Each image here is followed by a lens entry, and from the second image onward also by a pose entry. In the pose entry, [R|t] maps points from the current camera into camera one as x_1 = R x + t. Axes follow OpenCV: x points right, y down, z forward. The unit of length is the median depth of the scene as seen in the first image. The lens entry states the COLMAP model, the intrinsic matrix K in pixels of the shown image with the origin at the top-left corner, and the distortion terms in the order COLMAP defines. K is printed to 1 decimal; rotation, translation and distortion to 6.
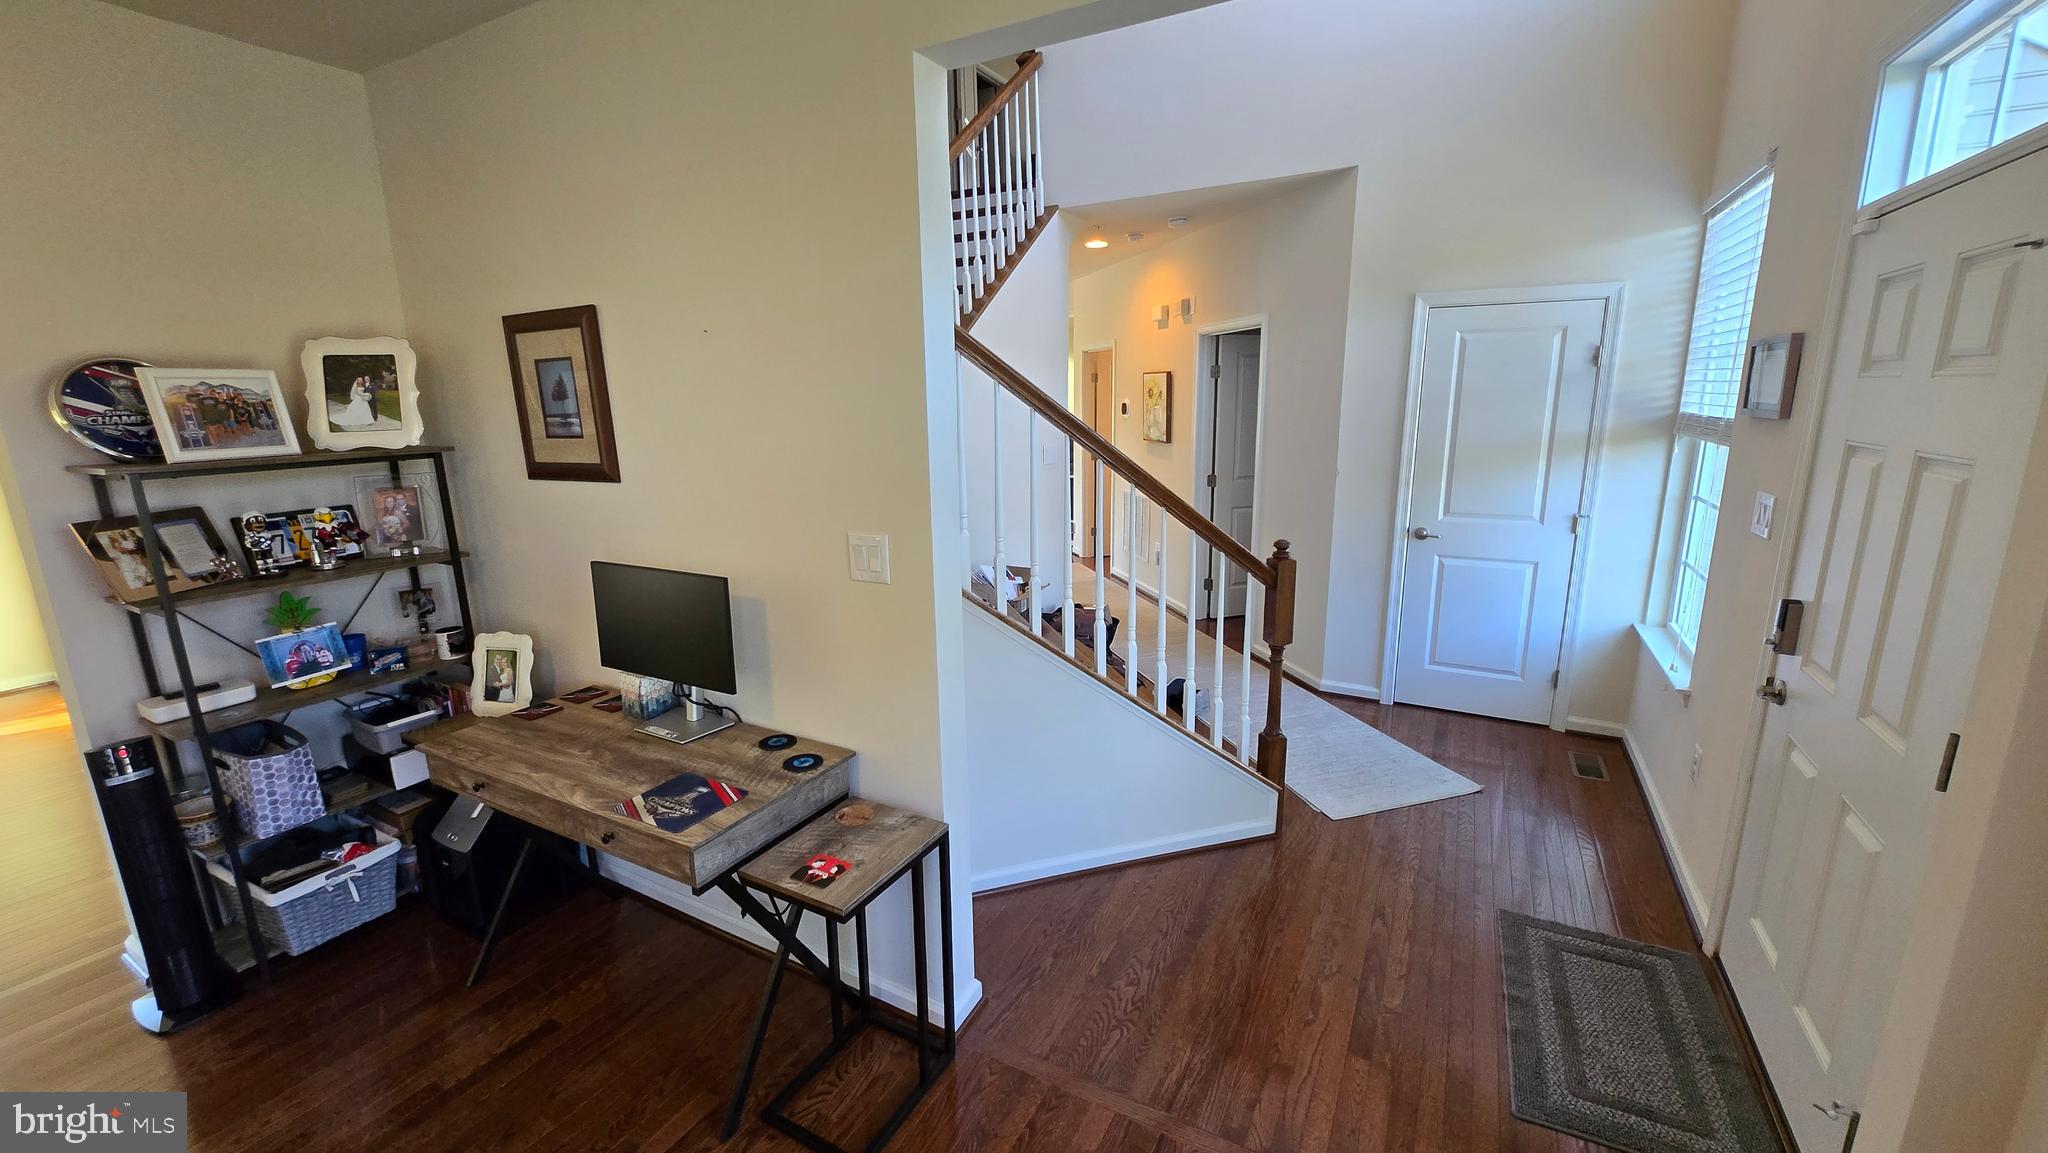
lens RADIAL K [[797.4, 0, 1023.0], [0, 797.4, 566.7], [0, 0, 1]] dist [0.001224, -0.004426]
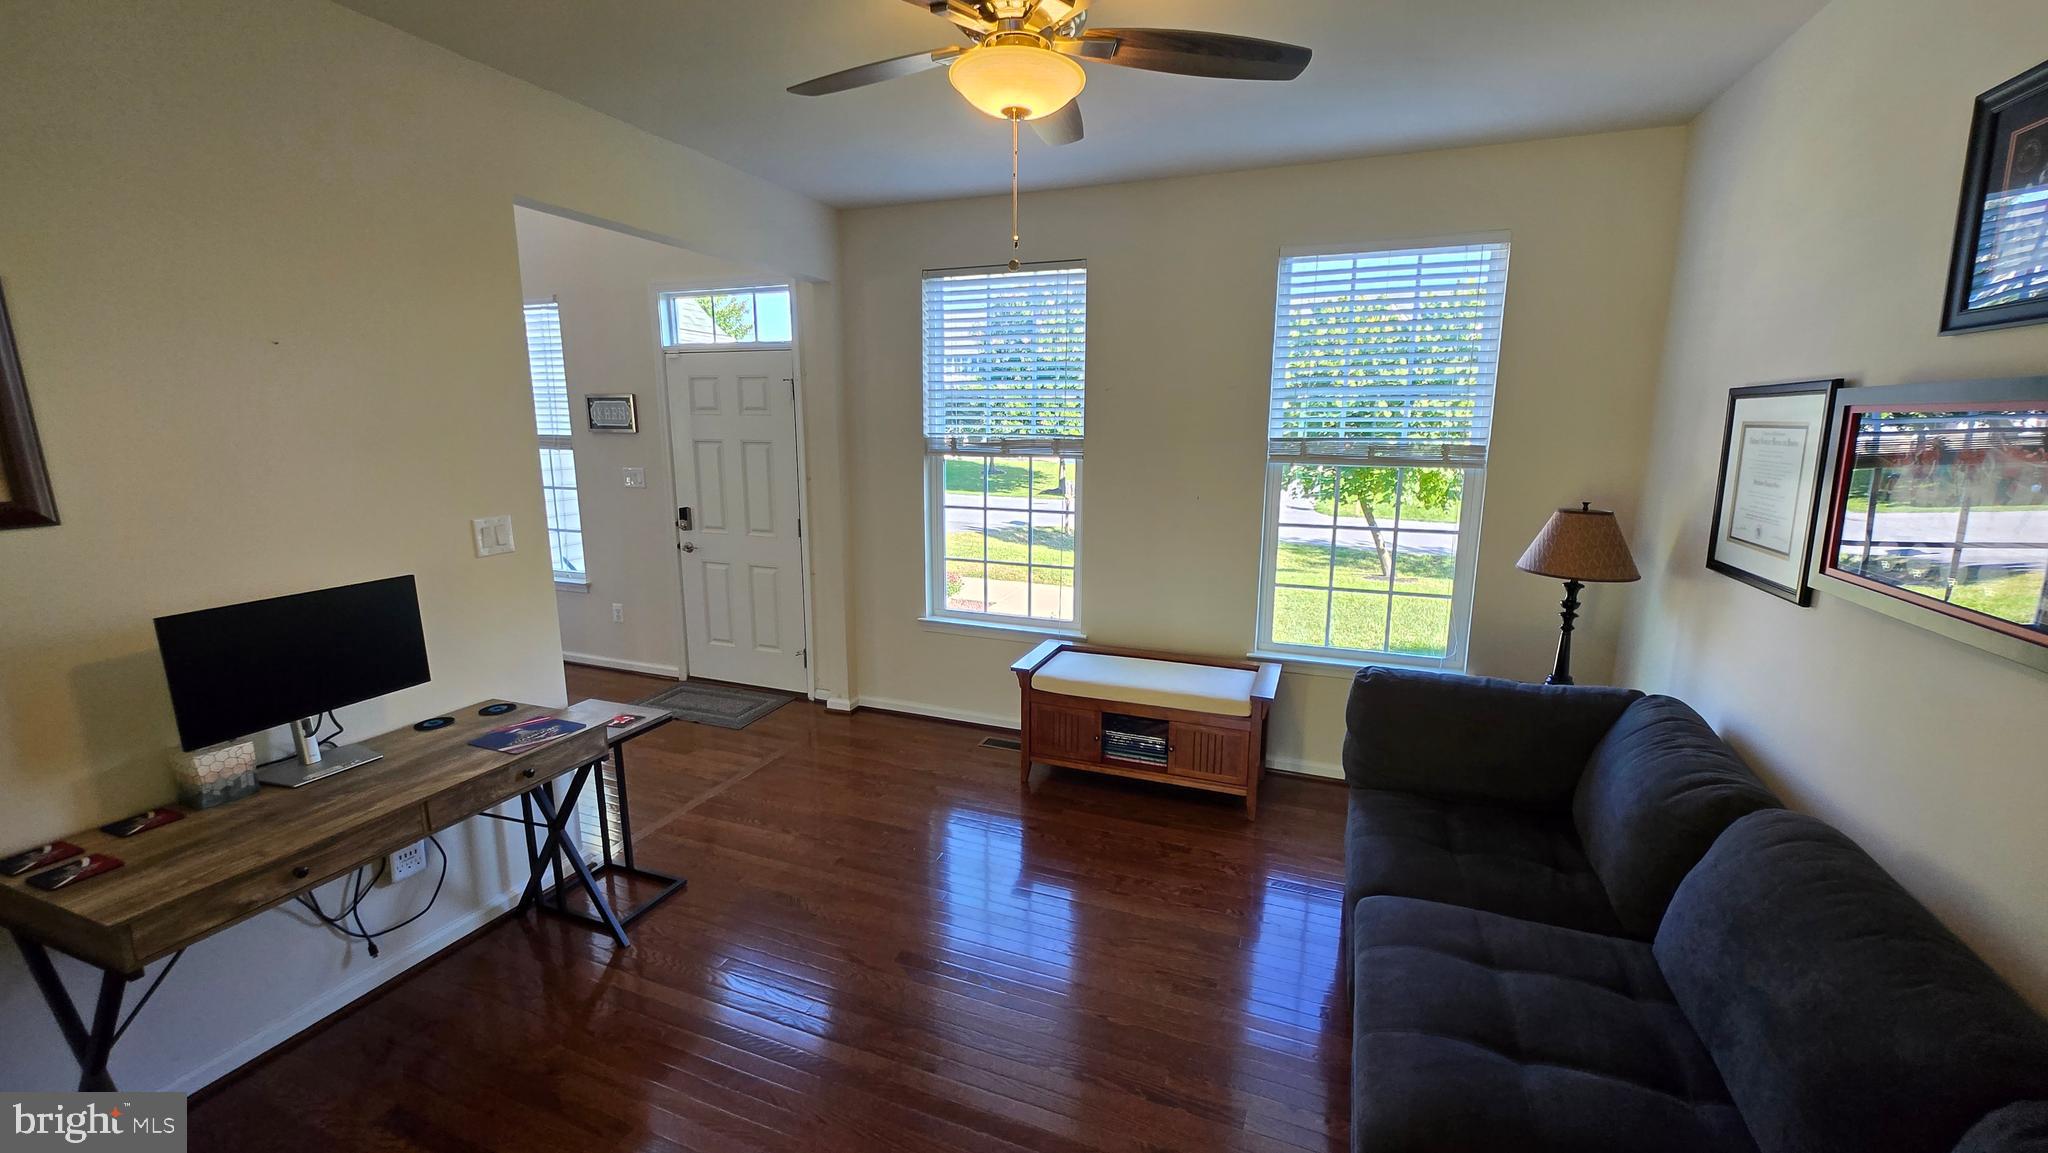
lens RADIAL K [[798.5, 0, 1023.4], [0, 798.5, 583.5], [0, 0, 1]] dist [-0.001220, -0.000230]
pose [[-0.134518, -0.182588, 0.973944, -1.470801], [0.208204, 0.955728, 0.207930, -0.026073], [-0.968791, 0.230749, -0.090547, 0.265390]]
